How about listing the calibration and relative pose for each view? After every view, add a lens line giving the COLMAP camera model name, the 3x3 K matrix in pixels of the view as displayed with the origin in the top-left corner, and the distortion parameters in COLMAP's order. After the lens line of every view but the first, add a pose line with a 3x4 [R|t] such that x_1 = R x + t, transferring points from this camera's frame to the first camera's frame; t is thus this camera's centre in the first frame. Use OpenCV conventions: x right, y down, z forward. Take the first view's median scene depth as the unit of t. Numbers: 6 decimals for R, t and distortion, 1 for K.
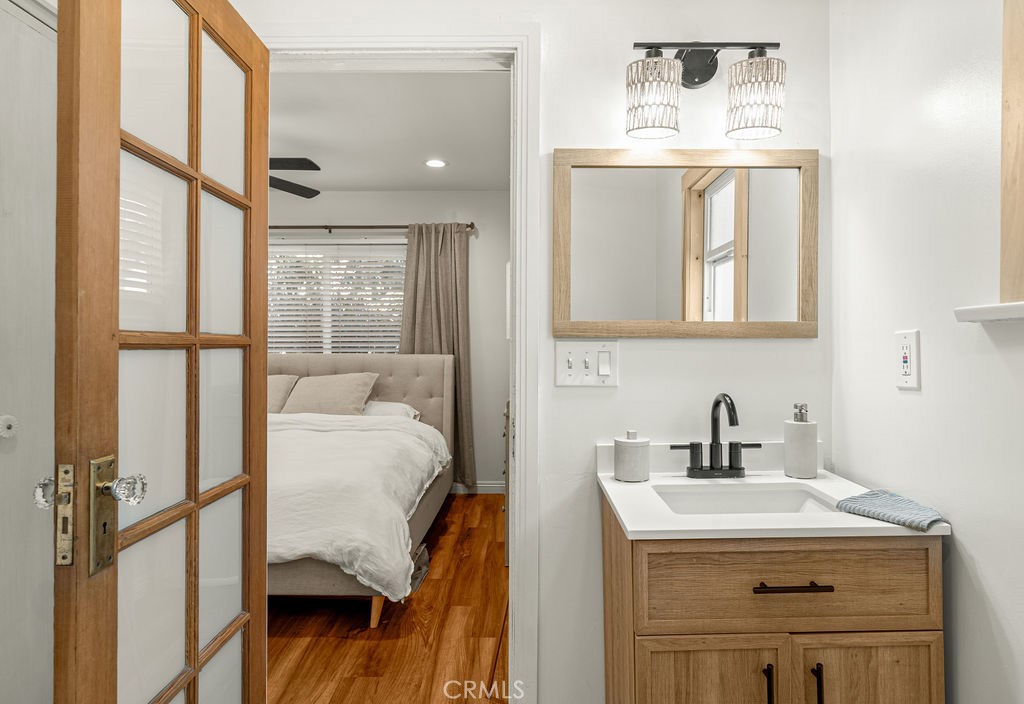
lens RADIAL K [[597.2, 0, 516.3], [0, 597.2, 349.7], [0, 0, 1]] dist [0.001505, 0.000319]
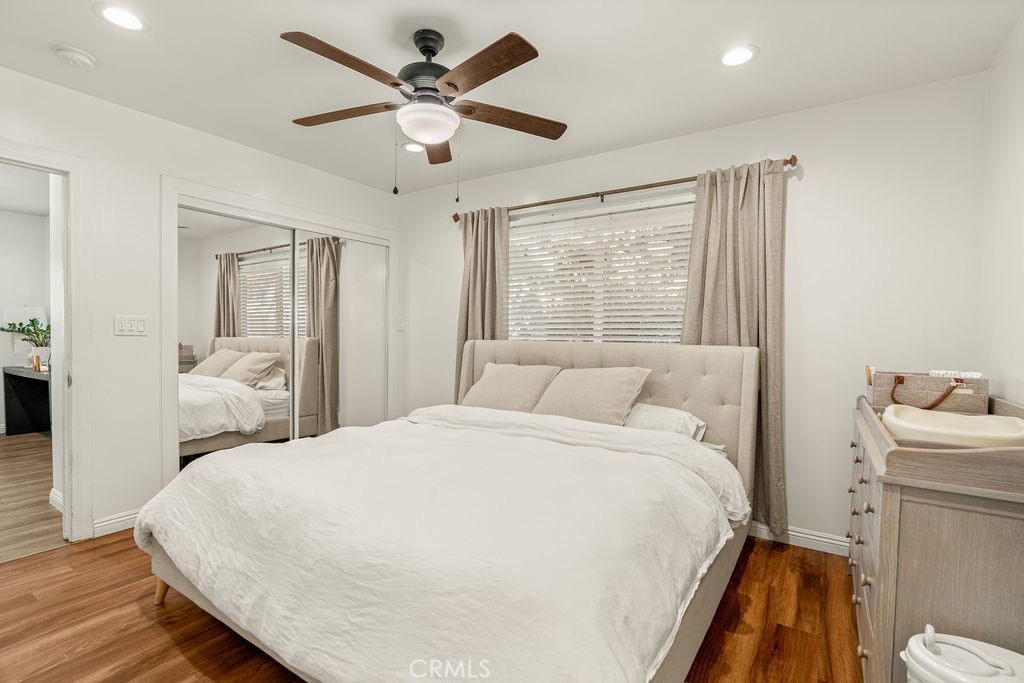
lens RADIAL K [[473.5, 0, 514.1], [0, 473.5, 353.7], [0, 0, 1]] dist [-0.011162, 0.000037]
pose [[0.838873, 0.029487, -0.543529, -0.045661], [-0.013081, 0.999335, 0.034026, 0.001179], [0.544171, -0.021433, 0.838701, 0.391114]]
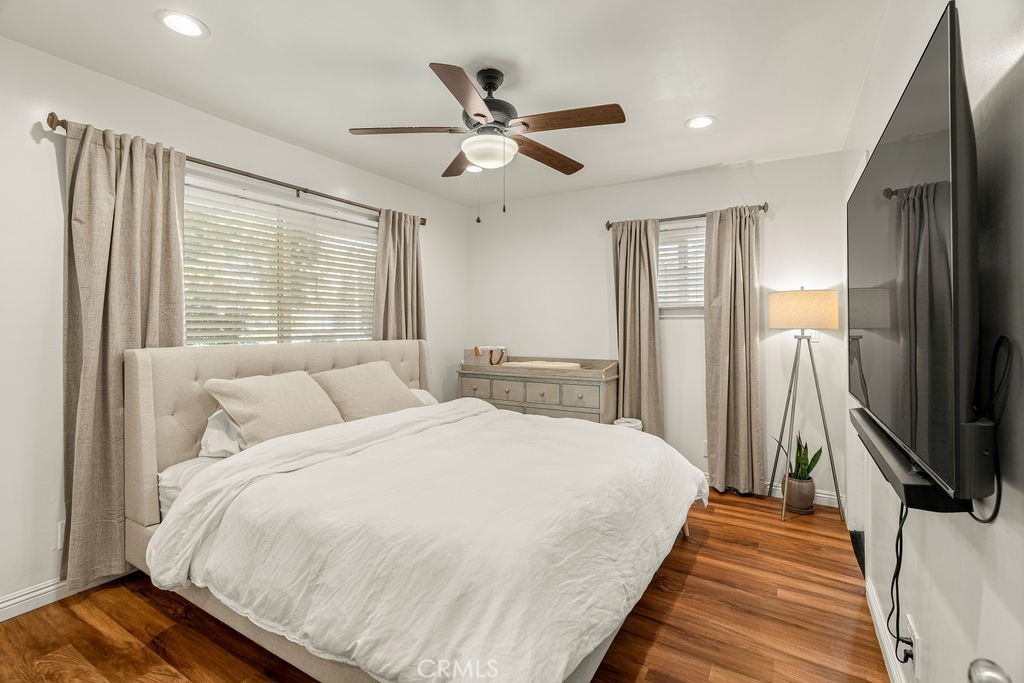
lens RADIAL K [[468.6, 0, 509.3], [0, 468.6, 330.6], [0, 0, 1]] dist [-0.006971, -0.000336]
pose [[0.510009, -0.012595, 0.860077, -0.795310], [0.006221, 0.999921, 0.010954, -0.016916], [-0.860147, -0.000236, 0.510047, 0.458964]]
